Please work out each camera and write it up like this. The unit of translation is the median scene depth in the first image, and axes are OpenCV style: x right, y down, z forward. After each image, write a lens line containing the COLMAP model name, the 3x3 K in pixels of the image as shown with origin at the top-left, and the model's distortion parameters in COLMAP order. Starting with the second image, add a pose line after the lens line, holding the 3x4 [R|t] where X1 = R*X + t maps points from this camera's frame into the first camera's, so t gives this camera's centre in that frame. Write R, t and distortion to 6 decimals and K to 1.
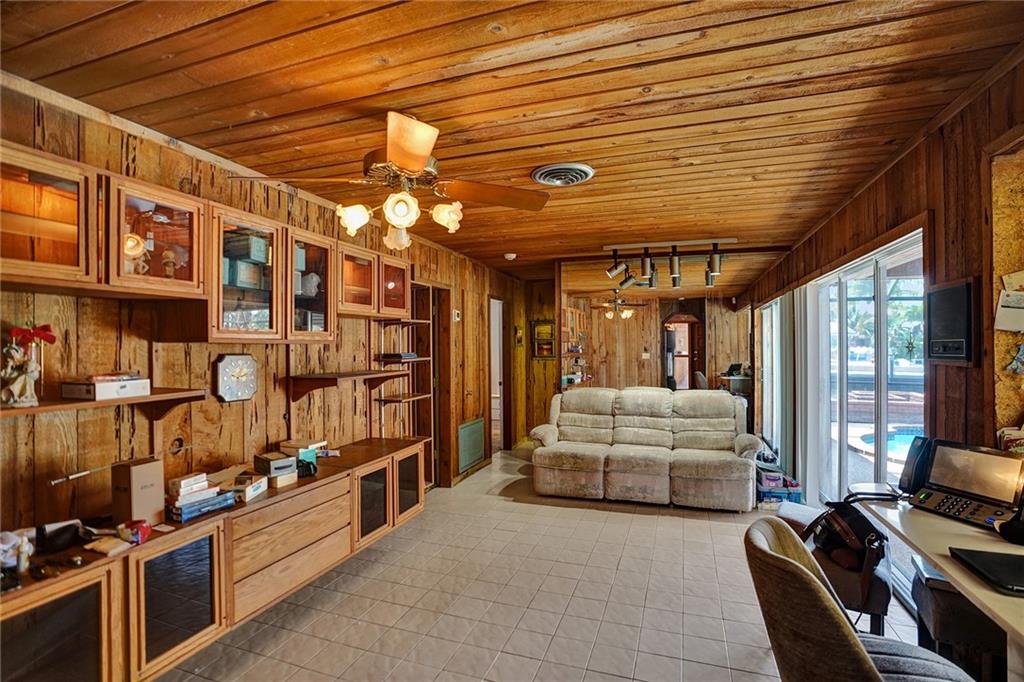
lens RADIAL K [[477.2, 0, 511.5], [0, 477.2, 343.0], [0, 0, 1]] dist [-0.068867, 0.027183]
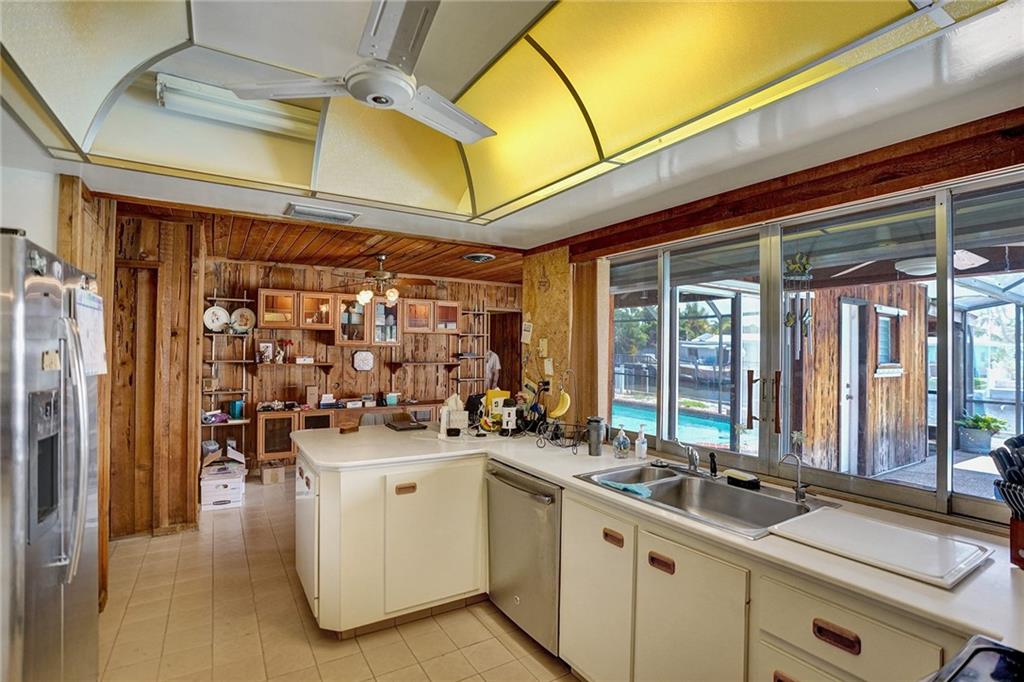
lens RADIAL K [[477.2, 0, 511.5], [0, 477.2, 343.0], [0, 0, 1]] dist [-0.068867, 0.027183]
pose [[0.793098, -0.002944, -0.609087, 1.458595], [-0.006588, 0.999888, -0.013411, 0.011291], [0.609058, 0.014649, 0.792990, -0.440877]]
